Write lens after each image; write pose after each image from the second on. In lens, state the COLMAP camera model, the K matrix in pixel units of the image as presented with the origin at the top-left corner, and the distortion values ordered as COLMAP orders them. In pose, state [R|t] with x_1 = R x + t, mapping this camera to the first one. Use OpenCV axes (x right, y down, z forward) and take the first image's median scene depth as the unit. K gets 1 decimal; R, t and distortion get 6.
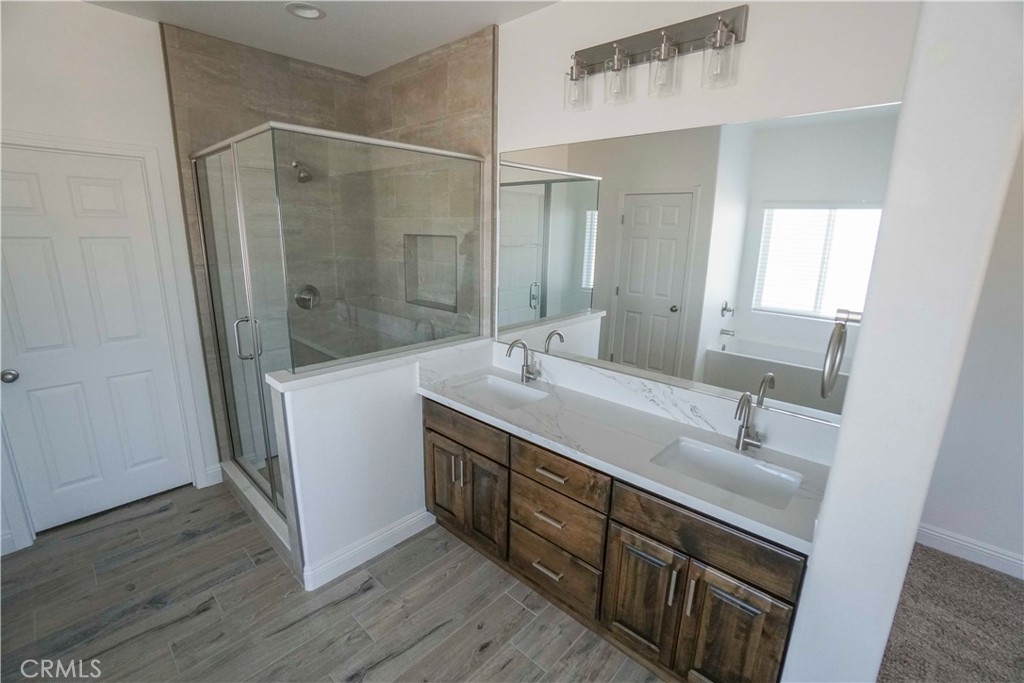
lens RADIAL K [[450.8, 0, 510.1], [0, 450.8, 339.9], [0, 0, 1]] dist [-0.066401, 0.023876]
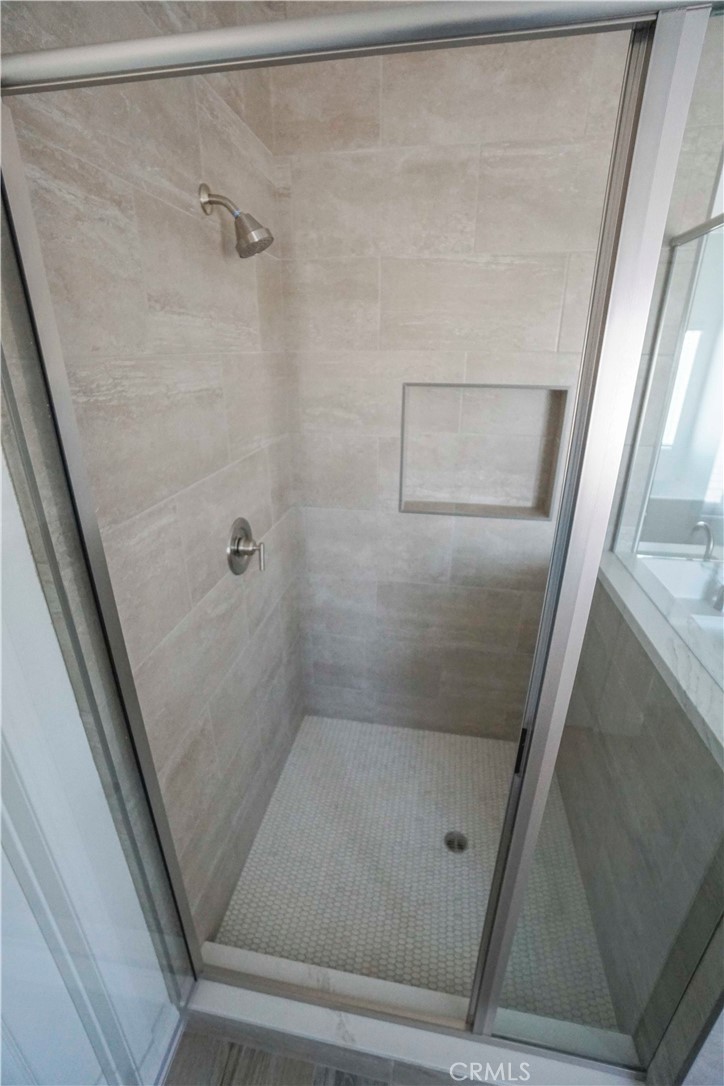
lens RADIAL K [[478.1, 0, 362.0], [0, 478.1, 543.0], [0, 0, 1]] dist [-0.066401, 0.023876]
pose [[0.838460, -0.228261, 0.494855, -0.606789], [0.148117, 0.969322, 0.196154, -0.180282], [-0.524449, -0.091171, 0.846547, 0.576409]]
